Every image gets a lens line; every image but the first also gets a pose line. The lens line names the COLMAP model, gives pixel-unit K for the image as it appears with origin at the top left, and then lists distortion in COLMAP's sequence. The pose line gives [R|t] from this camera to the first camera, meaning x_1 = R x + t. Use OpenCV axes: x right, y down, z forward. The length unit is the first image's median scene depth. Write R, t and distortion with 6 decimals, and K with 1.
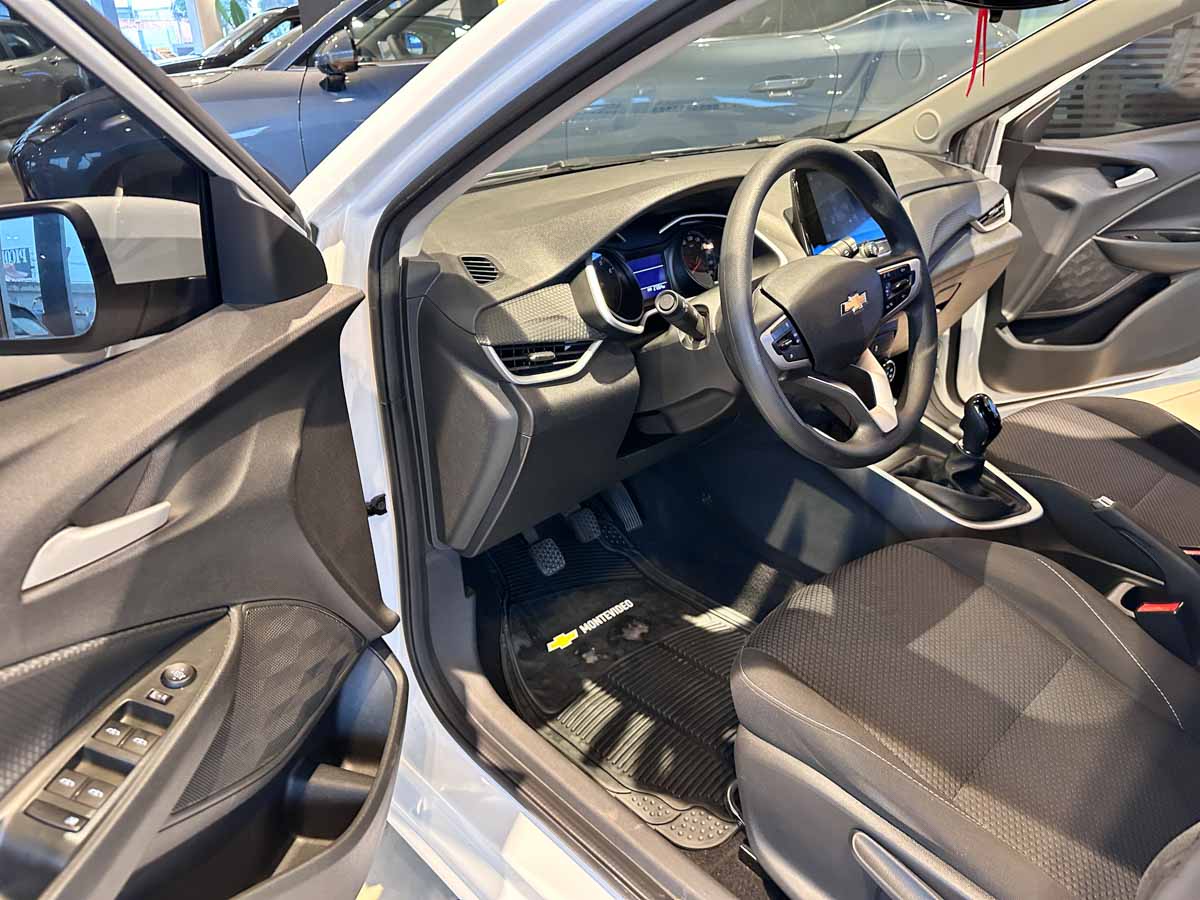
lens RADIAL K [[843.0, 0, 617.8], [0, 843.0, 453.8], [0, 0, 1]] dist [0.090298, -0.101626]
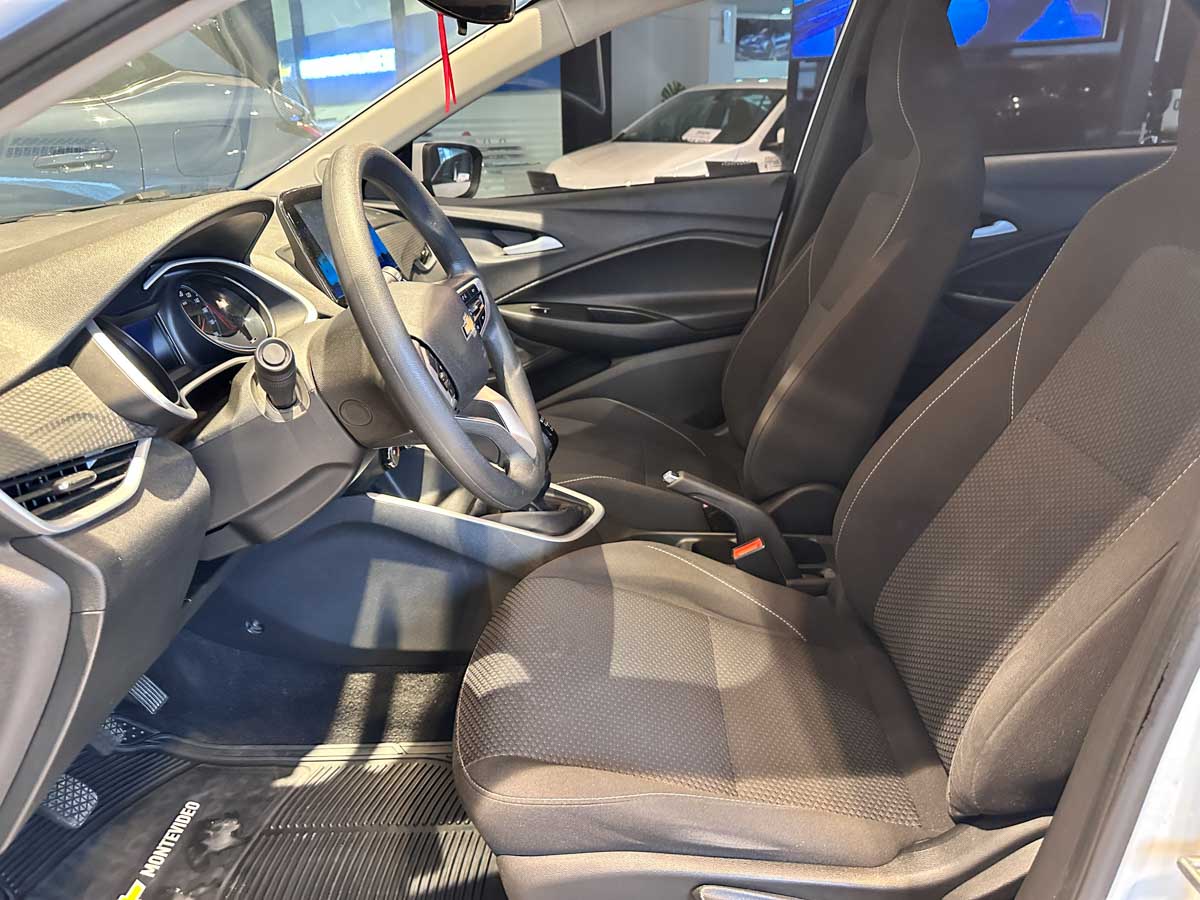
lens RADIAL K [[843.0, 0, 617.8], [0, 843.0, 453.8], [0, 0, 1]] dist [0.090298, -0.101626]
pose [[0.722412, -0.257332, 0.641795, -0.171245], [0.312341, 0.949523, 0.029143, -0.024424], [-0.616899, 0.179406, 0.766322, 0.228390]]
